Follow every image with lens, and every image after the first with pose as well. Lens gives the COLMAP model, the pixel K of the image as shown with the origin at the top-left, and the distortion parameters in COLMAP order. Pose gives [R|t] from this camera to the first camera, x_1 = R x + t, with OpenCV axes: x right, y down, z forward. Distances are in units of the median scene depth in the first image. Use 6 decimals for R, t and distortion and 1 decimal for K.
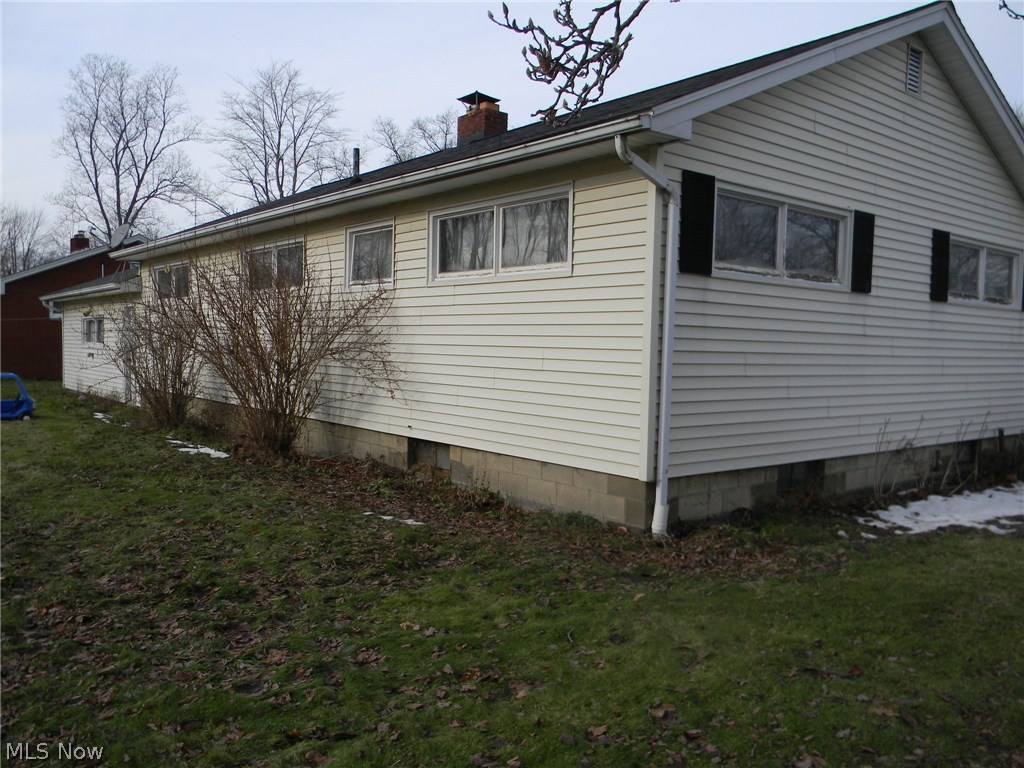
lens RADIAL K [[823.3, 0, 511.3], [0, 823.3, 385.5], [0, 0, 1]] dist [-0.005046, -0.014805]
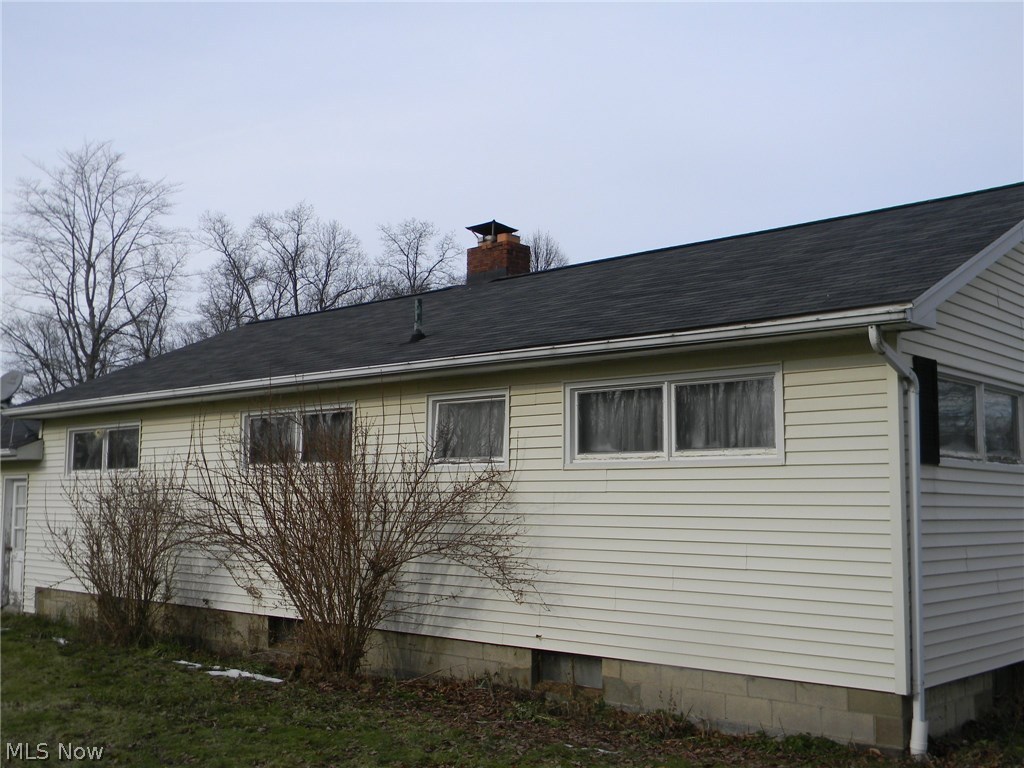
lens RADIAL K [[1095.3, 0, 512.2], [0, 1095.3, 384.6], [0, 0, 1]] dist [-0.004226, 0.000000]
pose [[0.989838, 0.002029, 0.142188, -0.318336], [0.020352, 0.987583, -0.155775, -0.030430], [-0.140738, 0.157086, 0.977505, -0.122925]]
